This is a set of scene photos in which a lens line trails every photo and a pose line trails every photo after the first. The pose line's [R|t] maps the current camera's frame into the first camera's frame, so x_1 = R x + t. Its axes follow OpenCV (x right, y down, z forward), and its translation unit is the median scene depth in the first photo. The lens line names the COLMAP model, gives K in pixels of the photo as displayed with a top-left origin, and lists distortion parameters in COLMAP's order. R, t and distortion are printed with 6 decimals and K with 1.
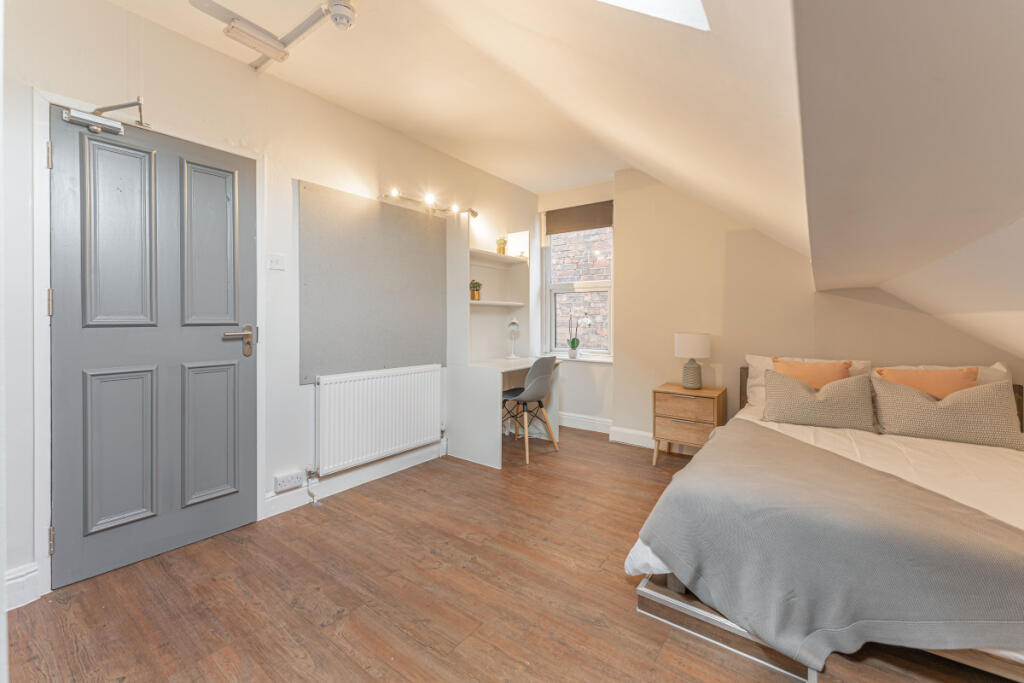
lens RADIAL K [[422.3, 0, 510.3], [0, 422.3, 324.9], [0, 0, 1]] dist [0.001096, 0.000129]
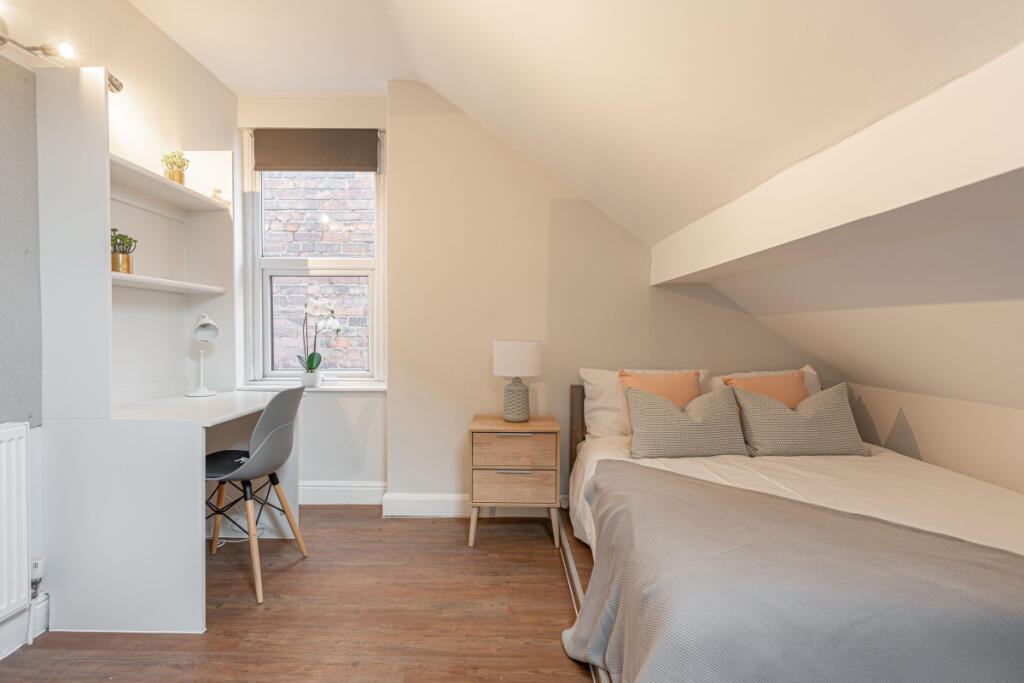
lens RADIAL K [[542.2, 0, 507.9], [0, 542.2, 343.2], [0, 0, 1]] dist [-0.003335, -0.002565]
pose [[0.808457, -0.013245, 0.588406, -0.092061], [0.007299, 0.999895, 0.012479, 0.013212], [-0.588510, -0.005794, 0.808469, 0.292244]]
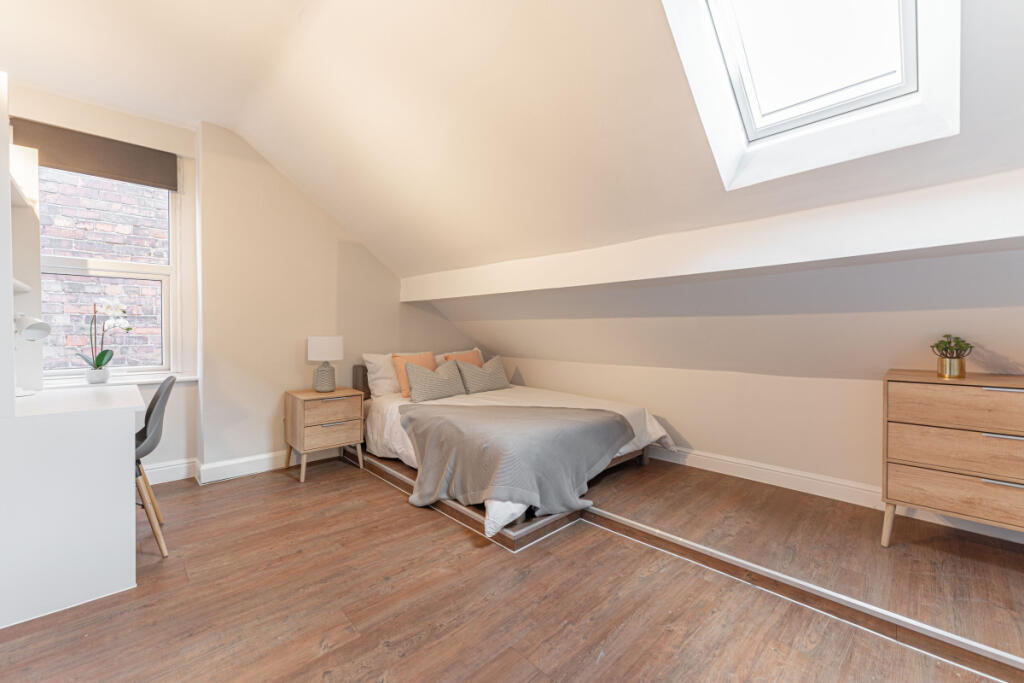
lens RADIAL K [[408.3, 0, 511.7], [0, 408.3, 339.2], [0, 0, 1]] dist [0.002028, 0.000164]
pose [[0.175116, -0.025261, 0.984224, -0.424356], [0.009365, 0.999668, 0.023991, 0.007921], [-0.984503, 0.005016, 0.175295, 0.387158]]
